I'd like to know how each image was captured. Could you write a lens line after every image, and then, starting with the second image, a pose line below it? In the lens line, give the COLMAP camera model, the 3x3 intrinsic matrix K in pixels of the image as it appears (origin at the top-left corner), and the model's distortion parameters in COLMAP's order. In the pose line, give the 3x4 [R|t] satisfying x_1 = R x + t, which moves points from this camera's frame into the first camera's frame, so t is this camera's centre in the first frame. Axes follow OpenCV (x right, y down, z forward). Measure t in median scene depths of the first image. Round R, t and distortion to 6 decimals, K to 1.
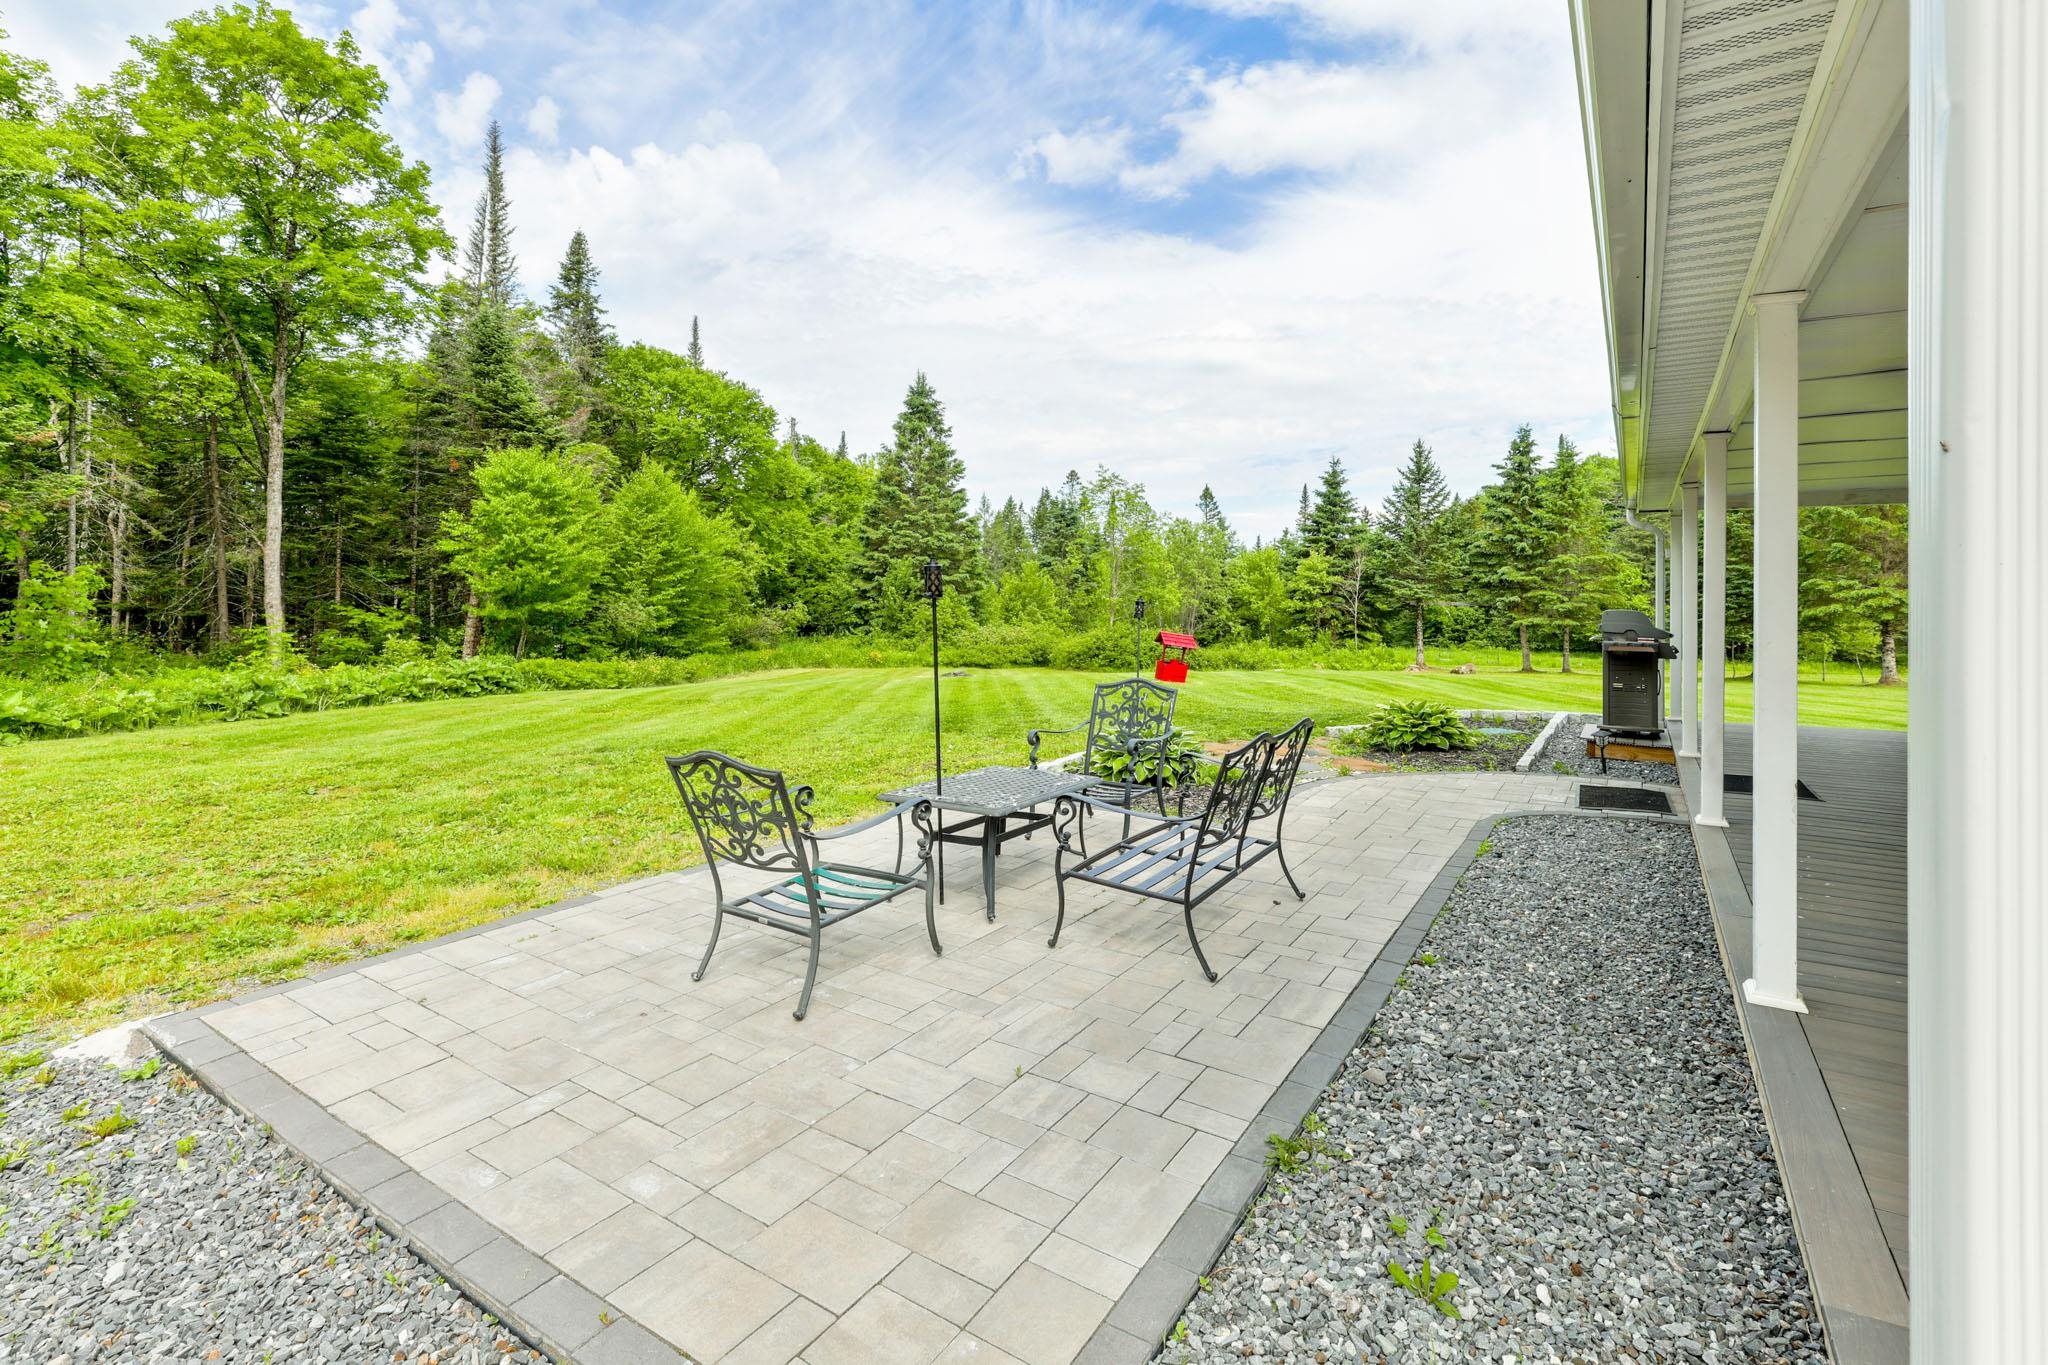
lens RADIAL K [[944.8, 0, 1049.4], [0, 944.8, 589.3], [0, 0, 1]] dist [0.001132, 0.002302]
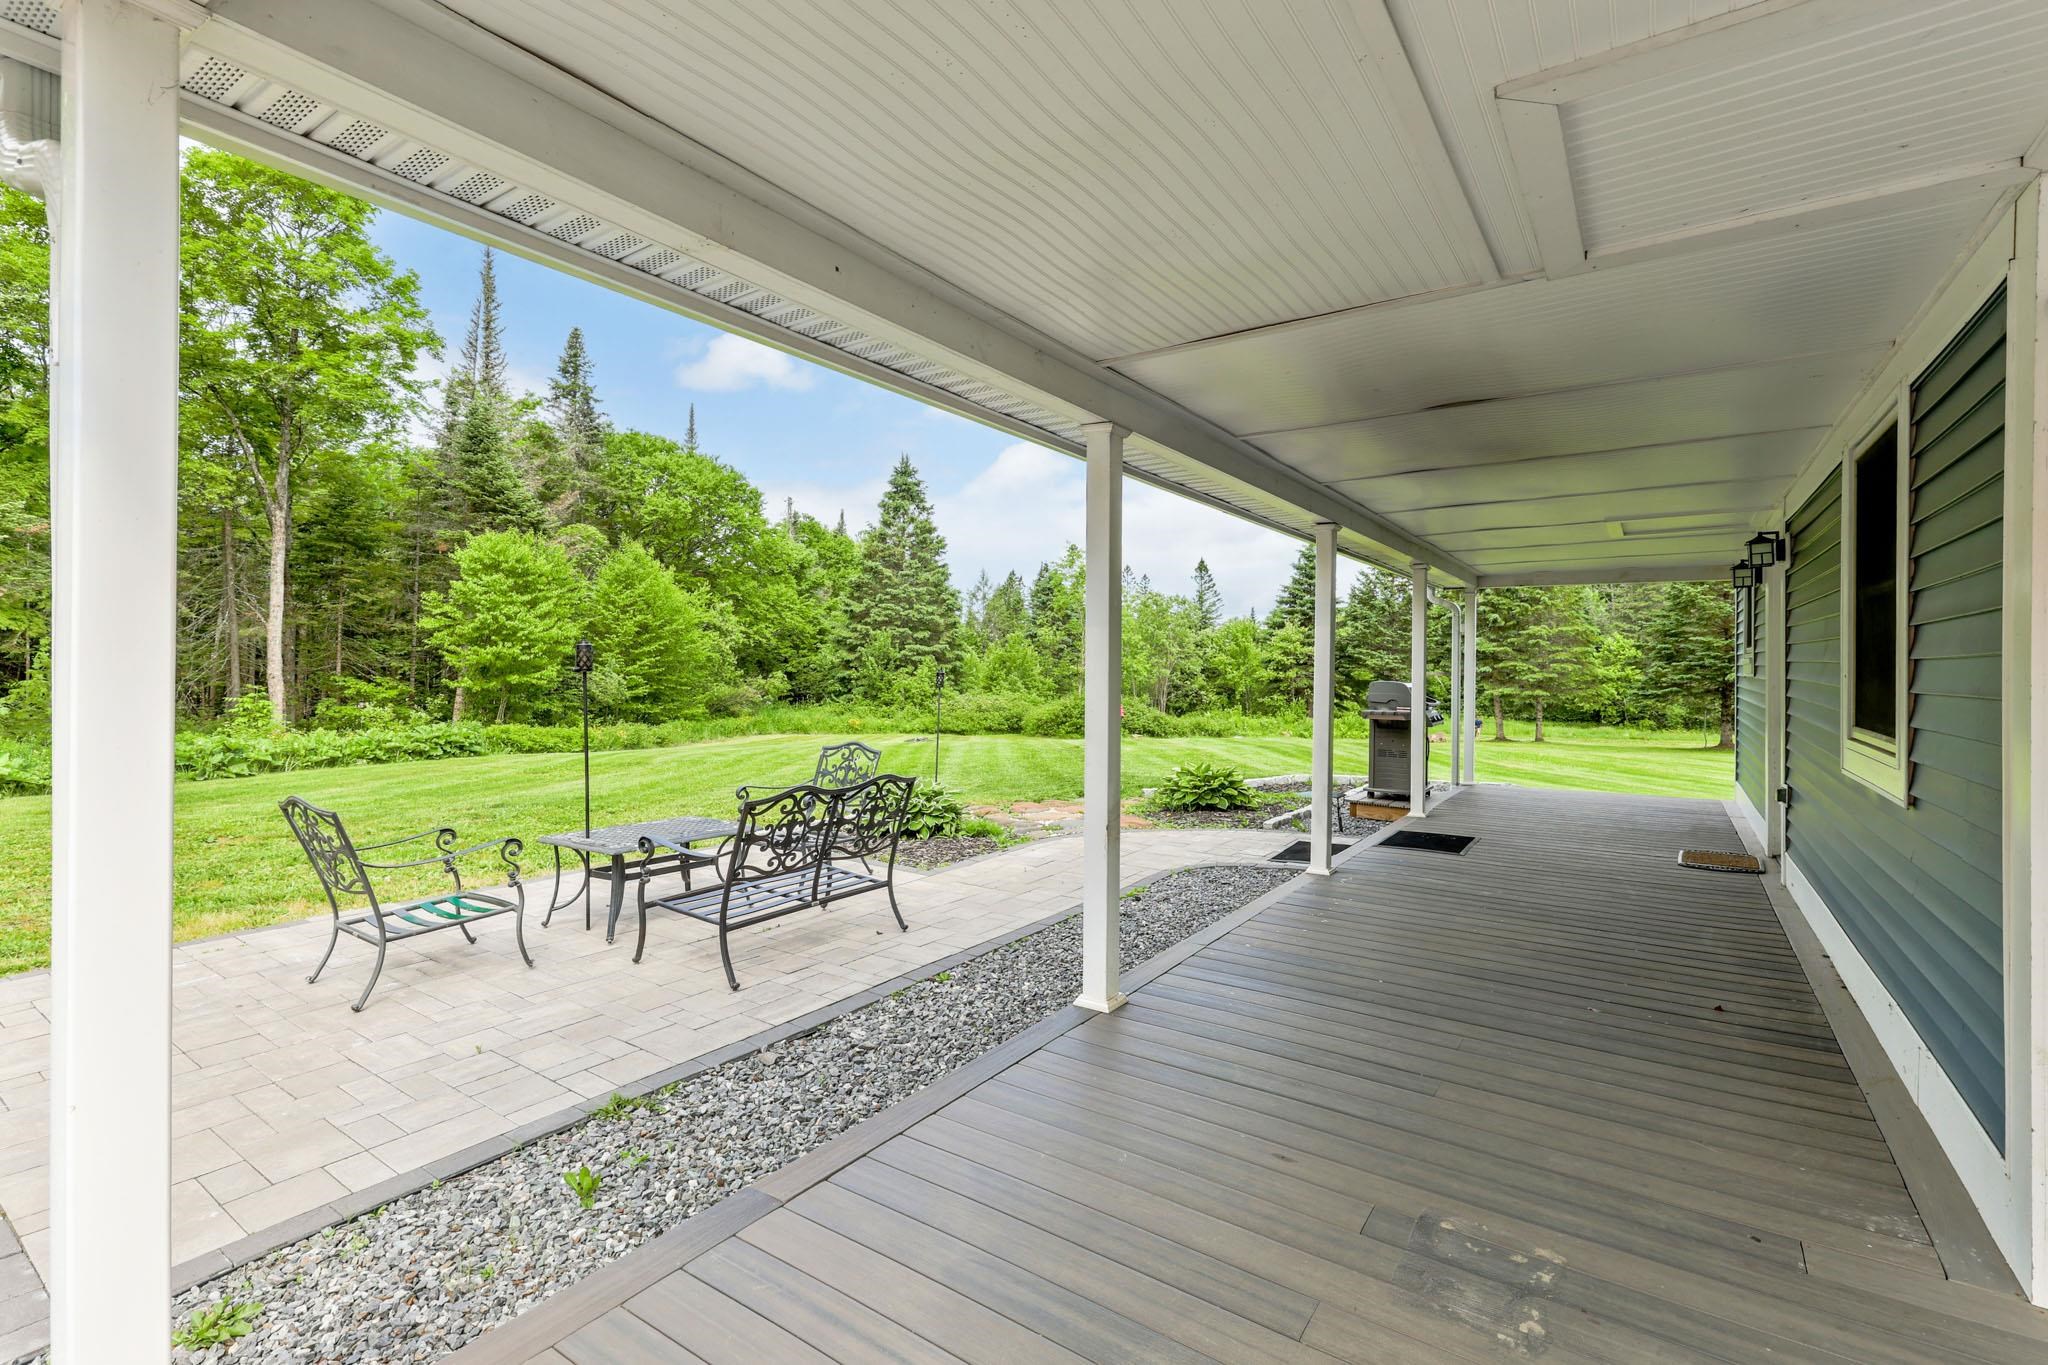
lens RADIAL K [[944.8, 0, 1119.0], [0, 944.8, 652.5], [0, 0, 1]] dist [0.001132, 0.002302]
pose [[0.998983, -0.001541, -0.045070, 0.198388], [0.001274, 0.999981, -0.005953, -0.002216], [0.045078, 0.005890, 0.998966, -0.050946]]
